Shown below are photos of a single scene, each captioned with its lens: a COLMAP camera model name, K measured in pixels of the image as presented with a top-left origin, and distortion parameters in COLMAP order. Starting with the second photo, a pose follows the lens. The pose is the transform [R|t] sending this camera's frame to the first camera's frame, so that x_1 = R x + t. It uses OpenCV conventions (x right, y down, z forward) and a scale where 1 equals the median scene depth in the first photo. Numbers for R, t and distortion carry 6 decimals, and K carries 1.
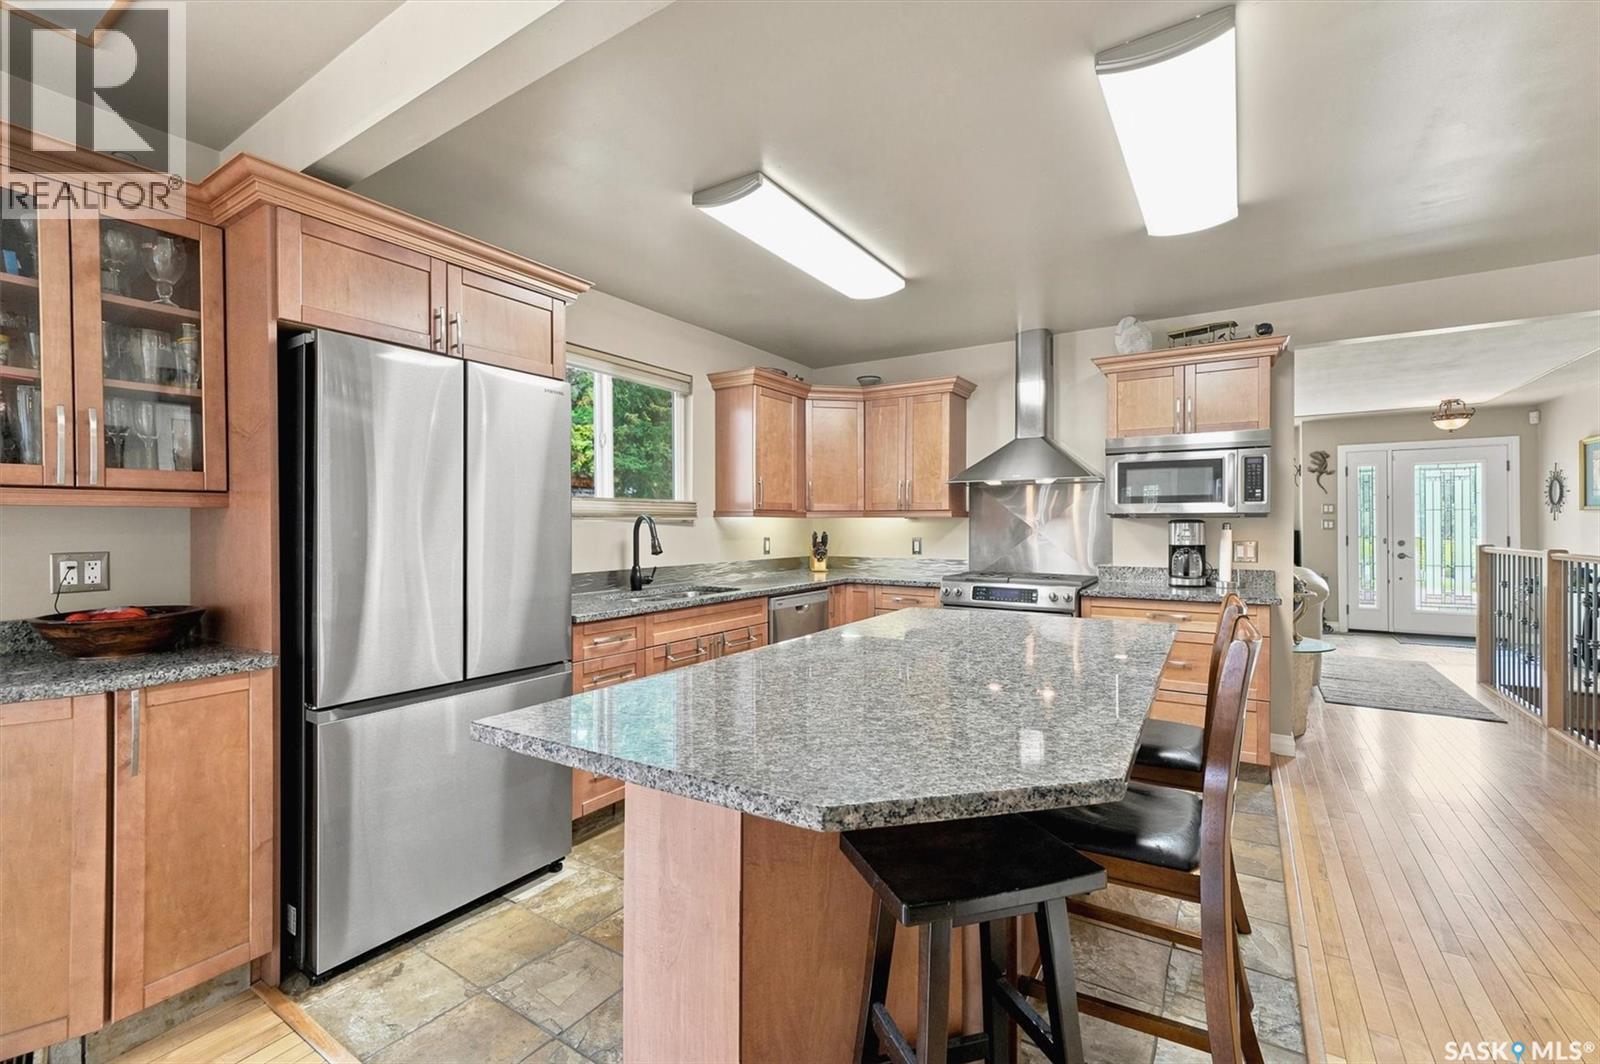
lens RADIAL K [[682.0, 0, 795.8], [0, 682.0, 522.4], [0, 0, 1]] dist [-0.004636, 0.000150]
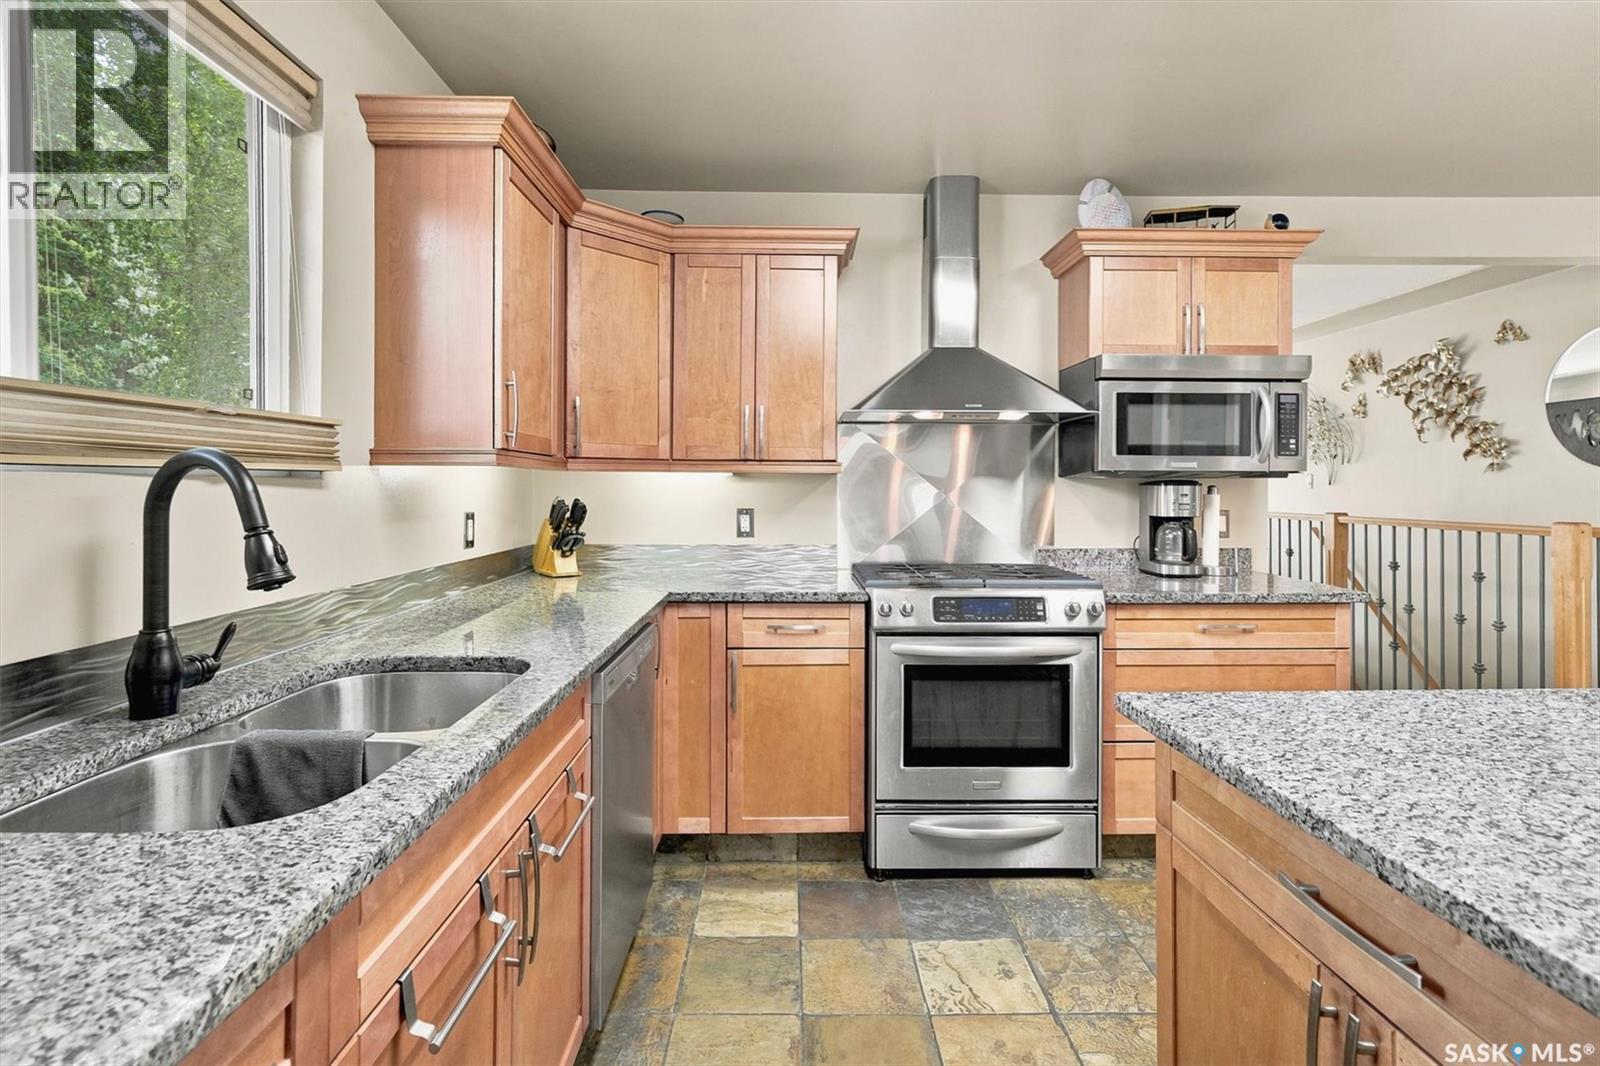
lens RADIAL K [[758.4, 0, 803.7], [0, 758.4, 484.5], [0, 0, 1]] dist [0.003961, 0.001281]
pose [[0.827322, 0.004372, 0.561711, -0.167330], [-0.005900, 0.999982, 0.000906, 0.001507], [-0.561697, -0.004064, 0.827333, 0.517076]]
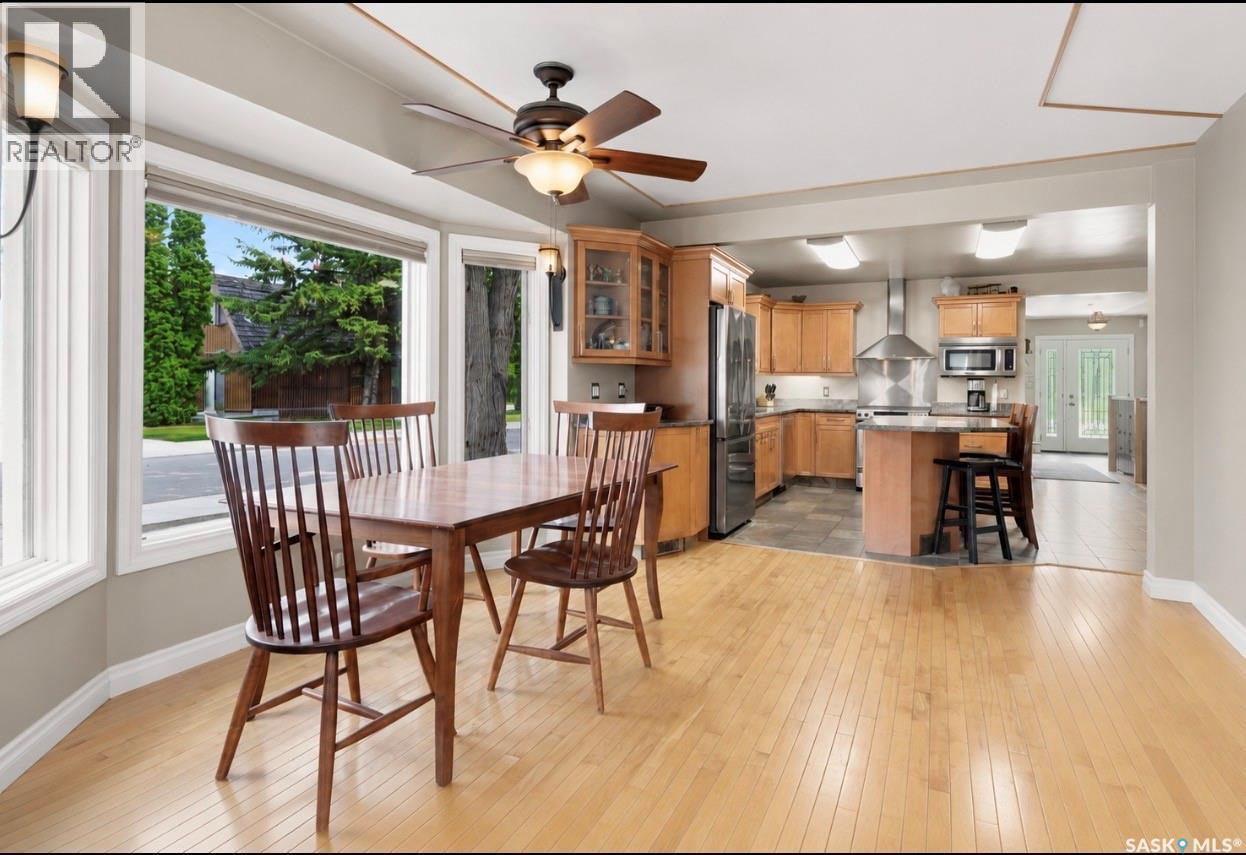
lens RADIAL K [[637.5, 0, 616.6], [0, 637.5, 373.6], [0, 0, 1]] dist [-0.042937, -0.000286]
pose [[0.995348, 0.014167, 0.095295, -0.618791], [-0.012951, 0.999827, -0.013374, 0.018605], [-0.095468, 0.012077, 0.995359, -0.702444]]
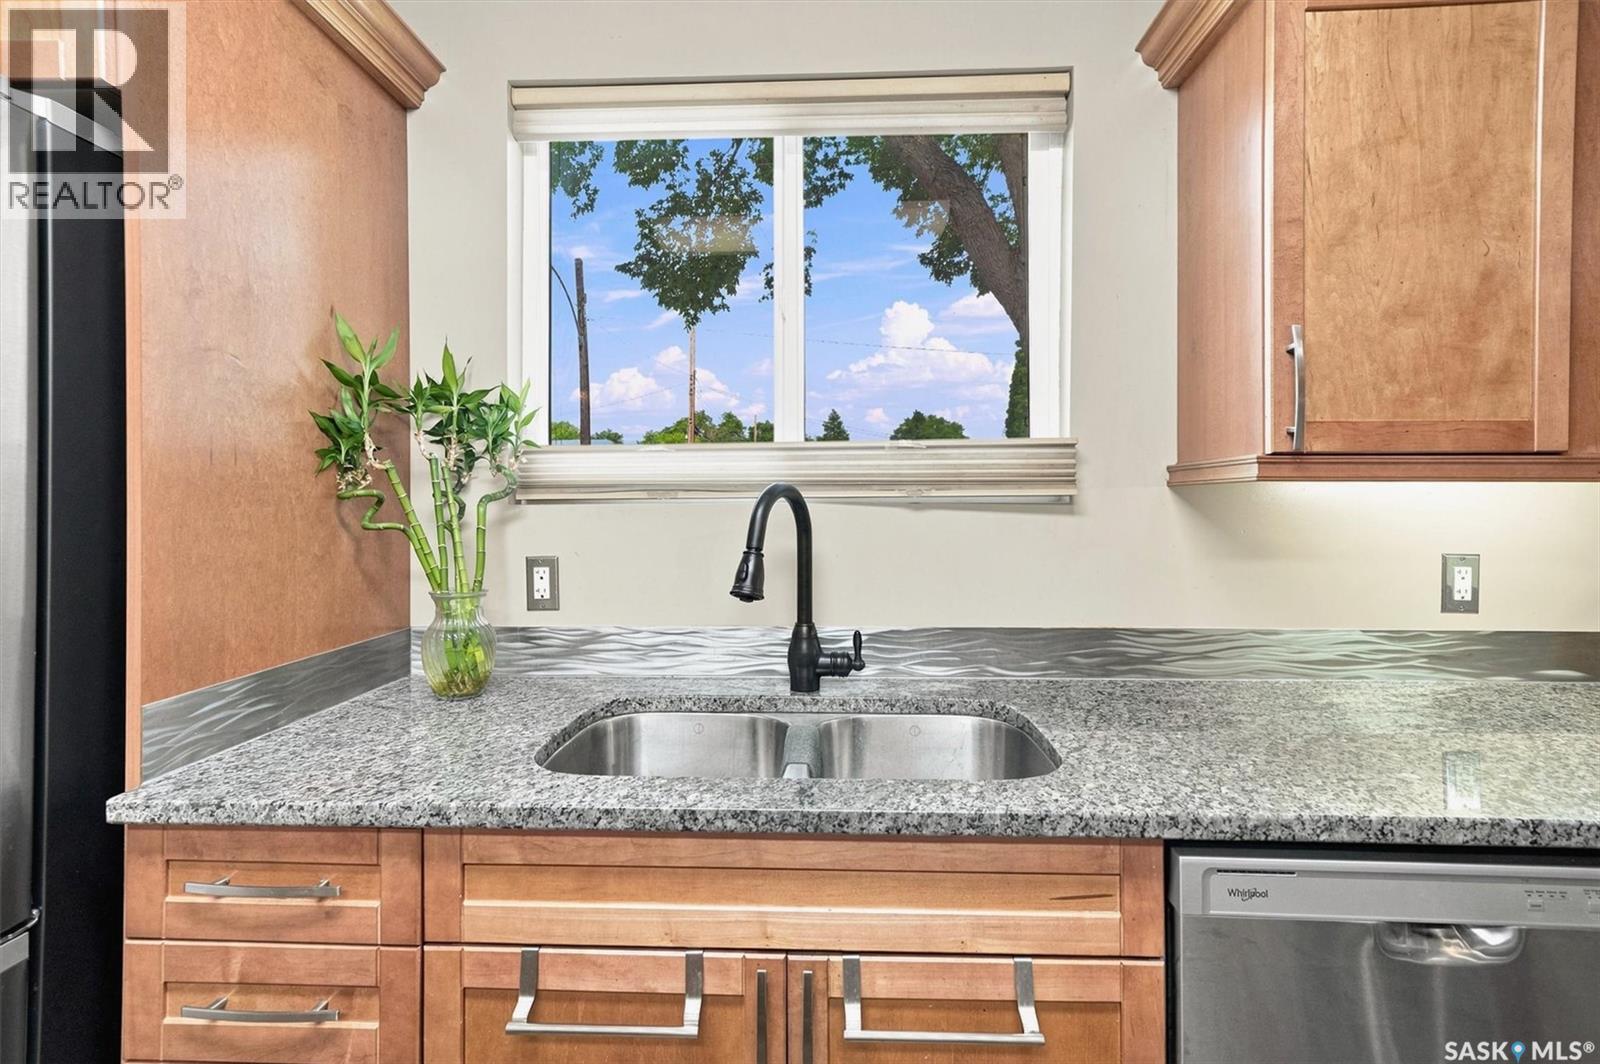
lens RADIAL K [[727.1, 0, 790.1], [0, 727.1, 508.2], [0, 0, 1]] dist [0.002480, 0.000489]
pose [[0.514572, 0.001621, -0.857446, 0.086935], [0.004933, 0.999976, 0.004851, 0.000128], [0.857433, -0.006726, 0.514551, 0.699969]]
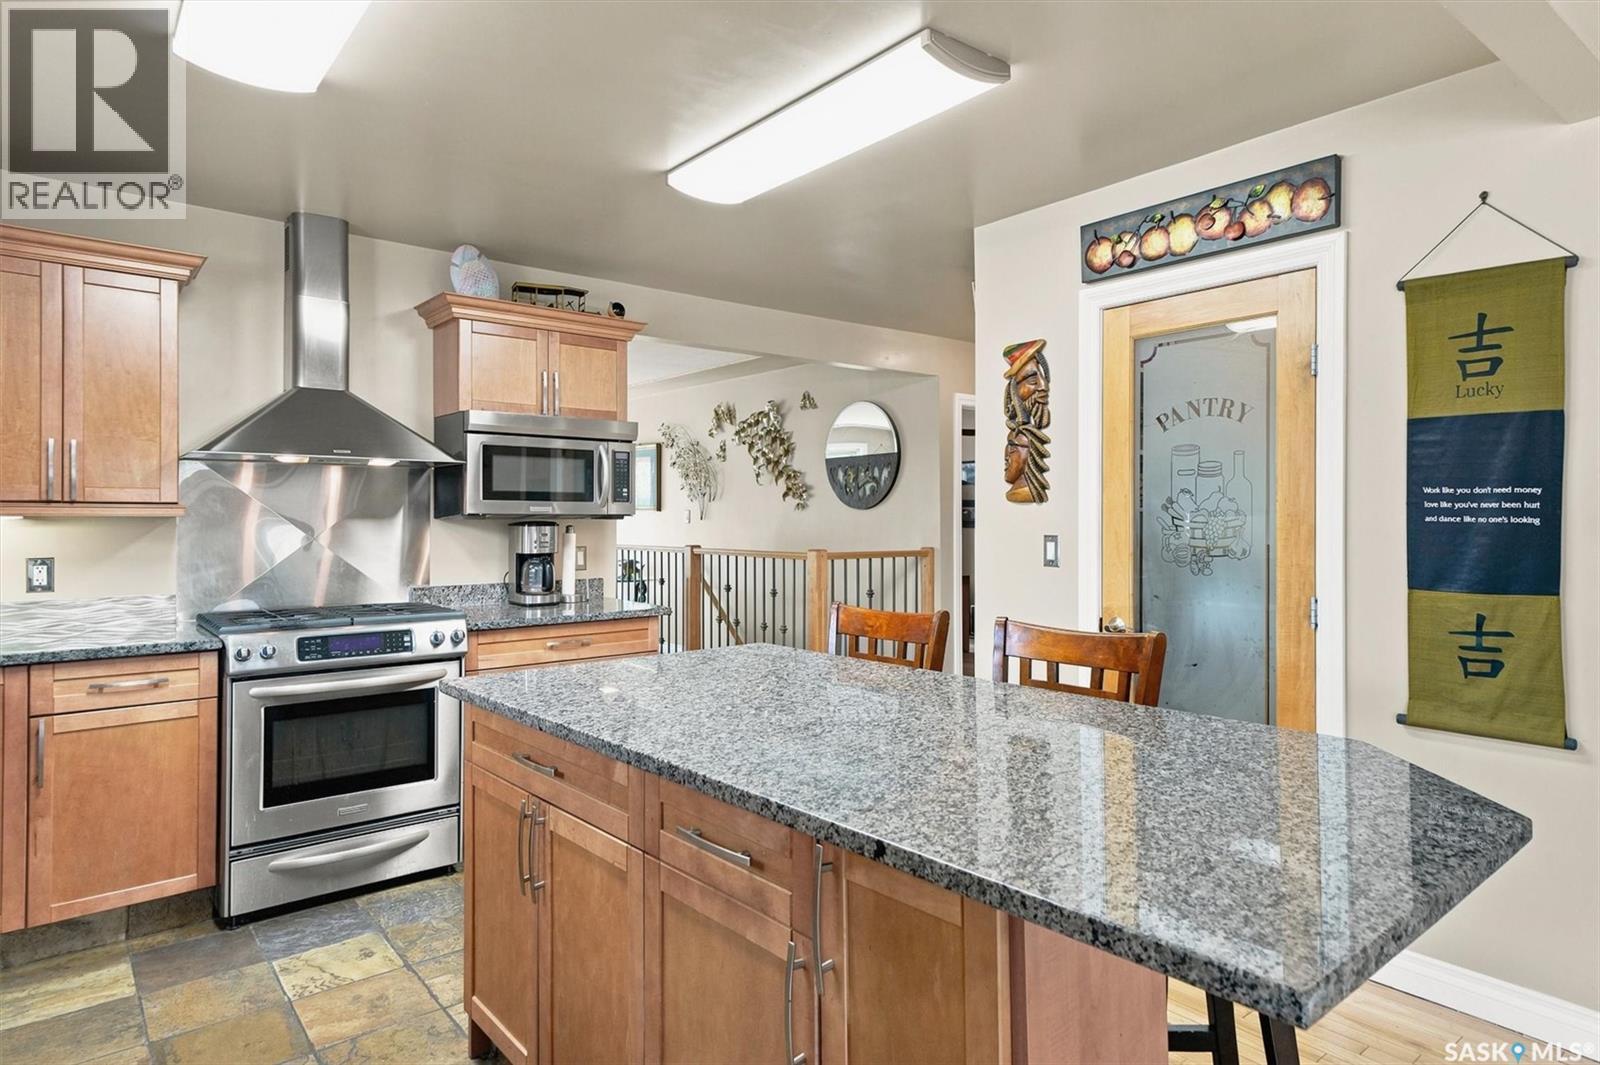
lens RADIAL K [[929.5, 0, 809.7], [0, 929.5, 515.9], [0, 0, 1]] dist [0.019240, 0.004755]
pose [[0.302113, 0.002344, 0.953269, -0.344618], [-0.004627, 0.999989, -0.000992, -0.010184], [-0.953261, -0.004112, 0.302121, 0.329157]]
